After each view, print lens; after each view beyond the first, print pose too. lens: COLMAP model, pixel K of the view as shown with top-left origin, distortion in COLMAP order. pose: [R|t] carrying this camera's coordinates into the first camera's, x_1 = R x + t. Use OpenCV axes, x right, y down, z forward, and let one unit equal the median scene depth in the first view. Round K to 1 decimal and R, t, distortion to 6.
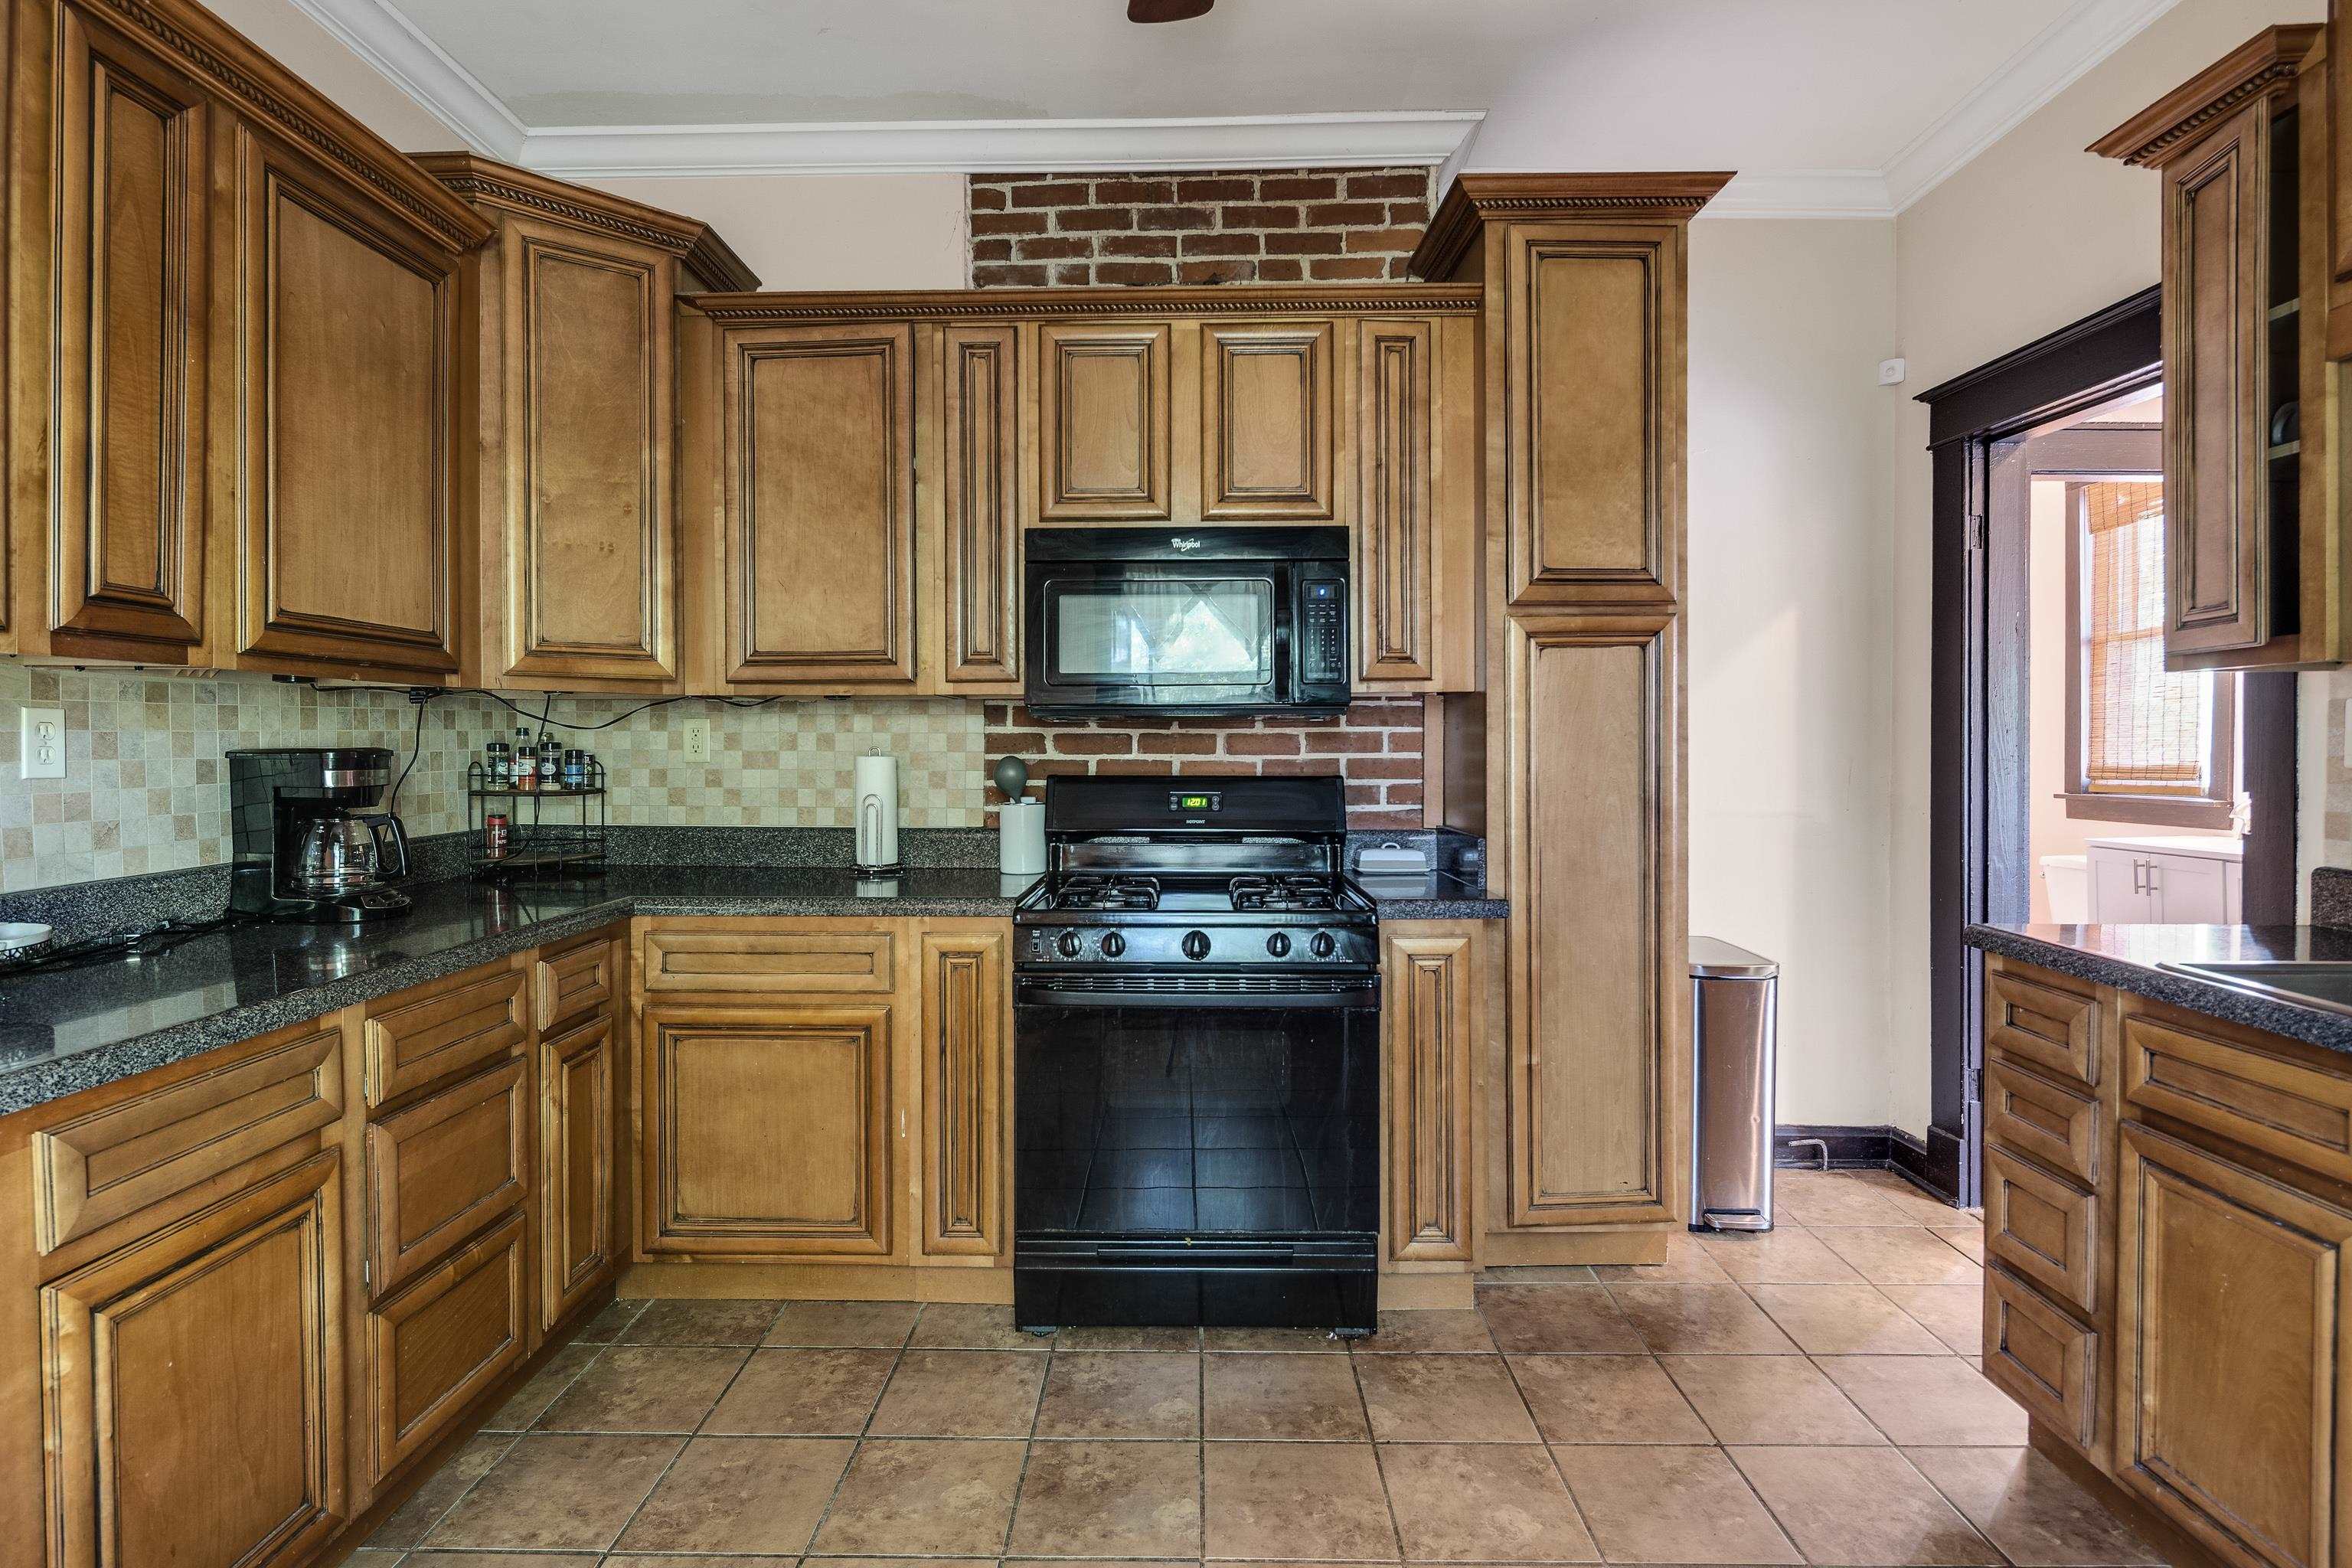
lens RADIAL K [[1164.0, 0, 1162.4], [0, 1164.0, 751.4], [0, 0, 1]] dist [0.001404, -0.001854]
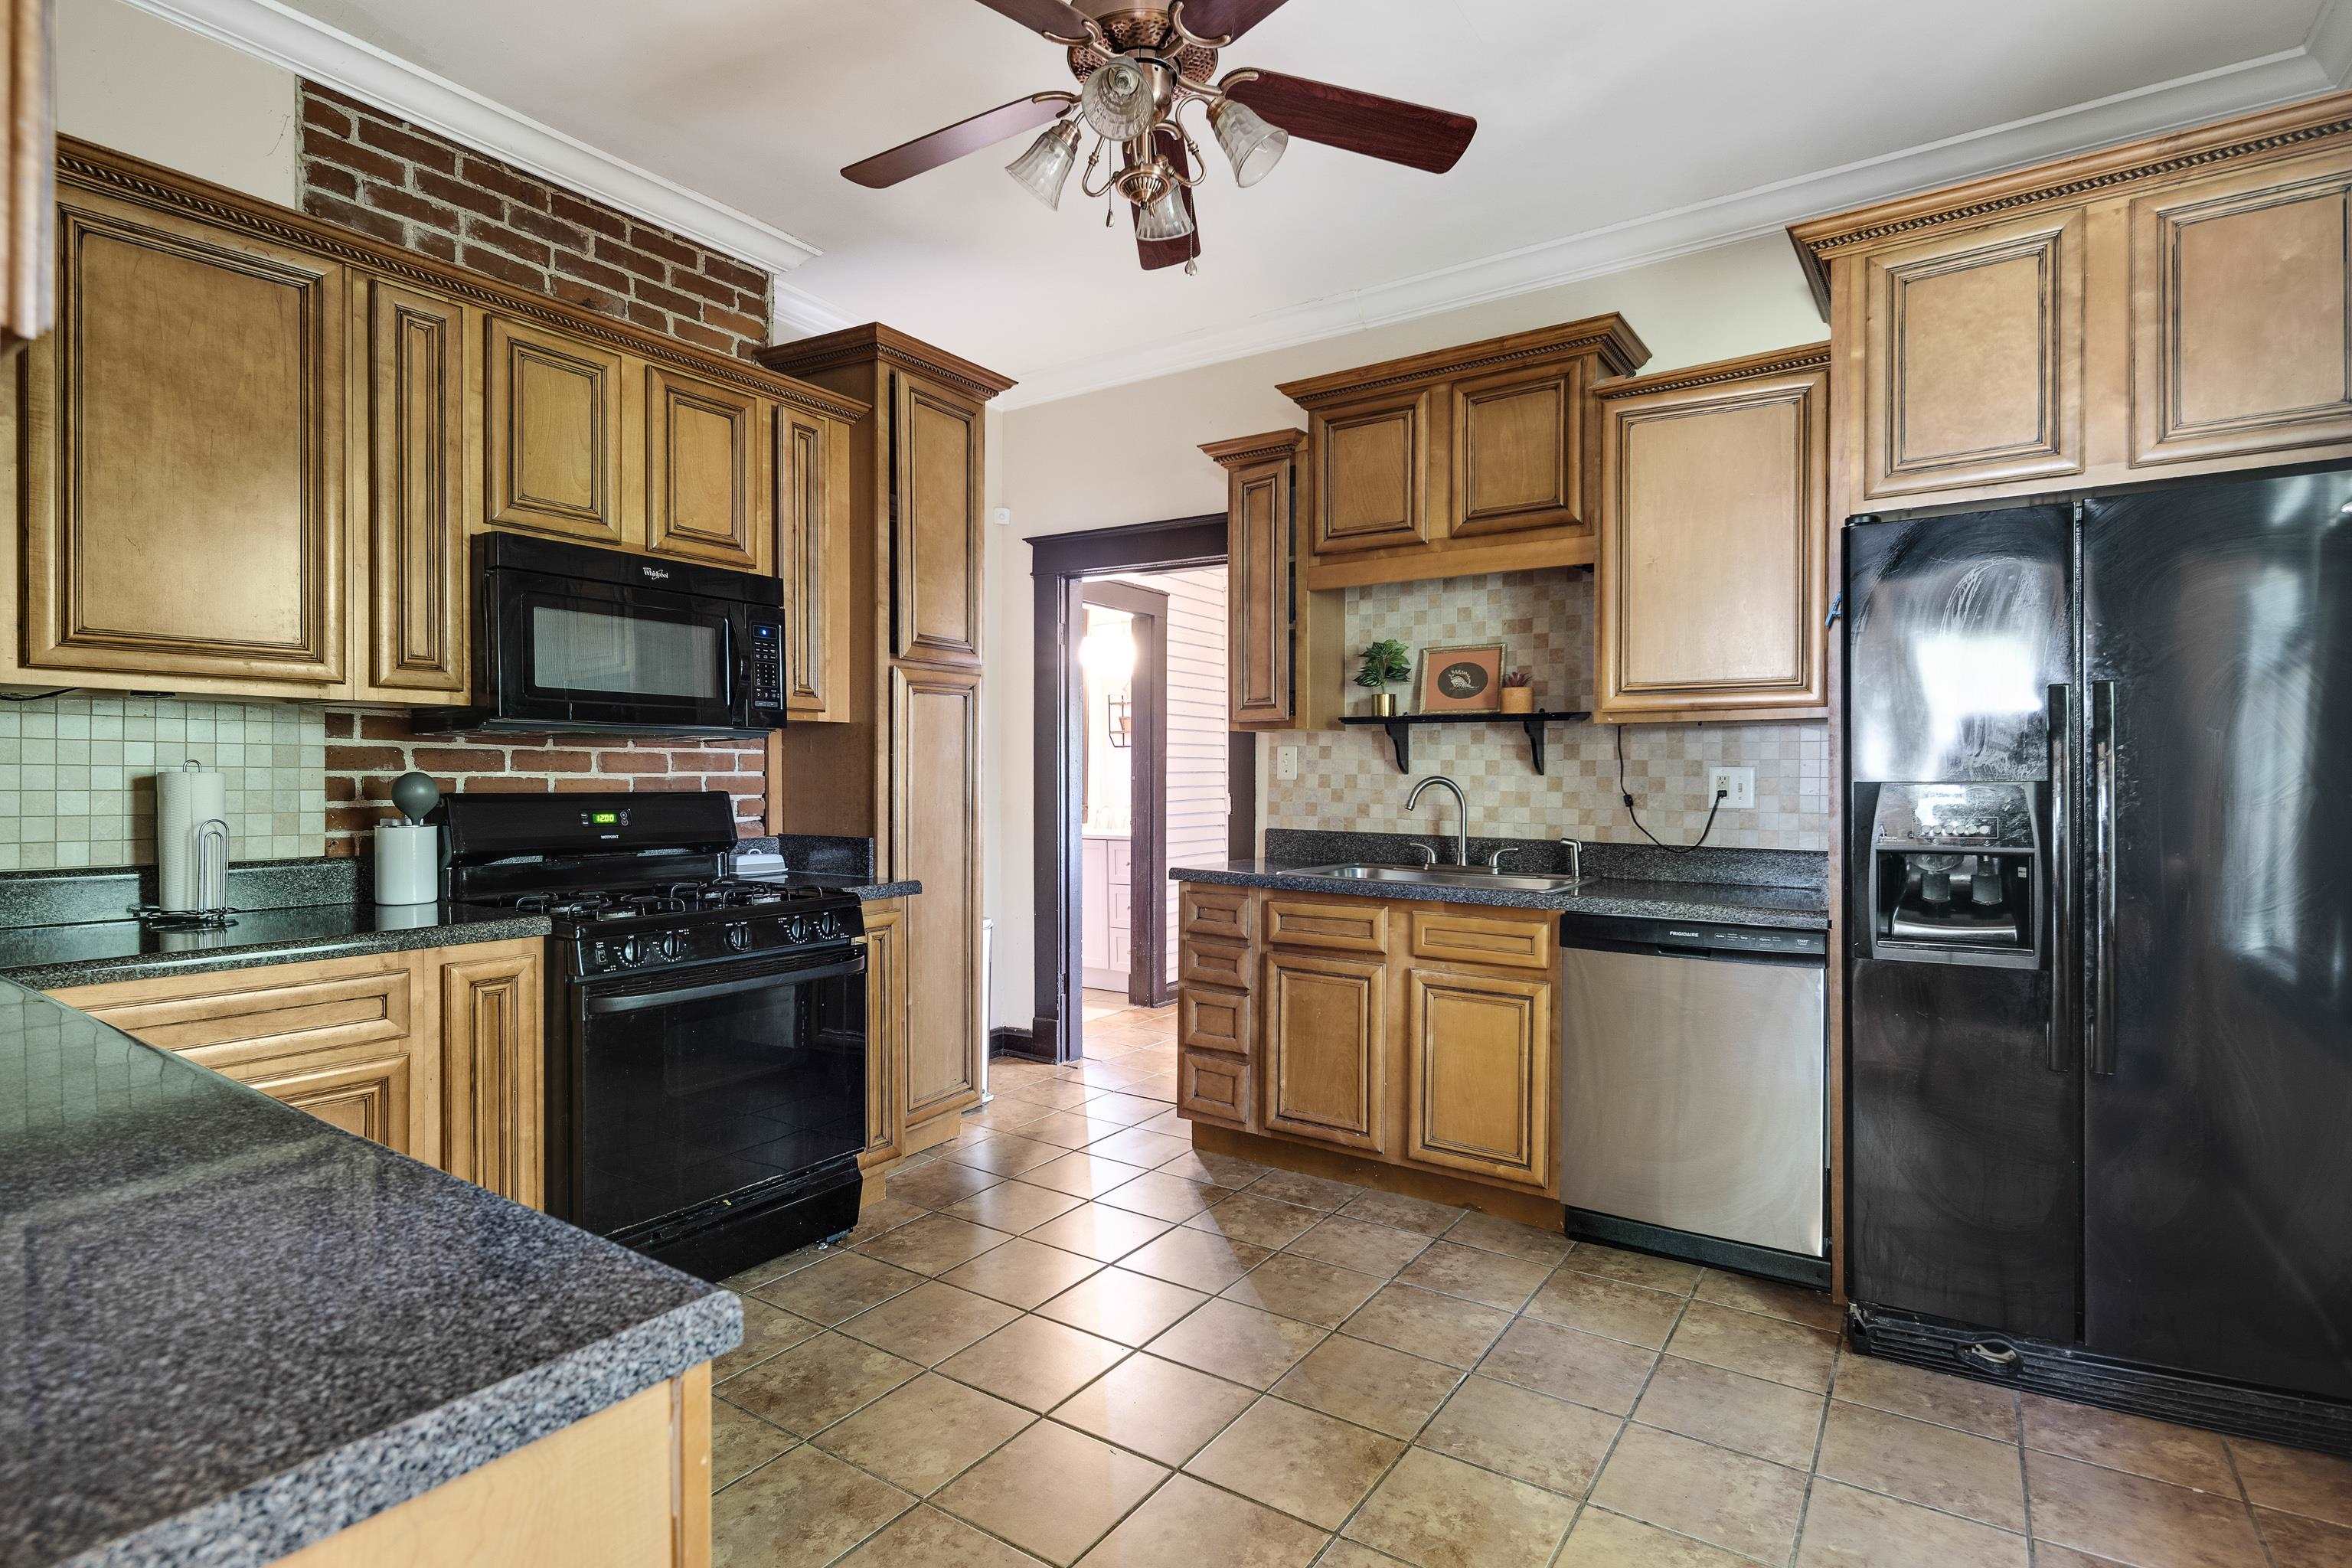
lens RADIAL K [[1141.1, 0, 1176.0], [0, 1141.1, 784.0], [0, 0, 1]] dist [0.000997, -0.006548]
pose [[0.545164, -0.003077, 0.838324, -0.516915], [-0.000088, 0.999993, 0.003727, 0.009212], [-0.838330, -0.002105, 0.545160, 0.027244]]
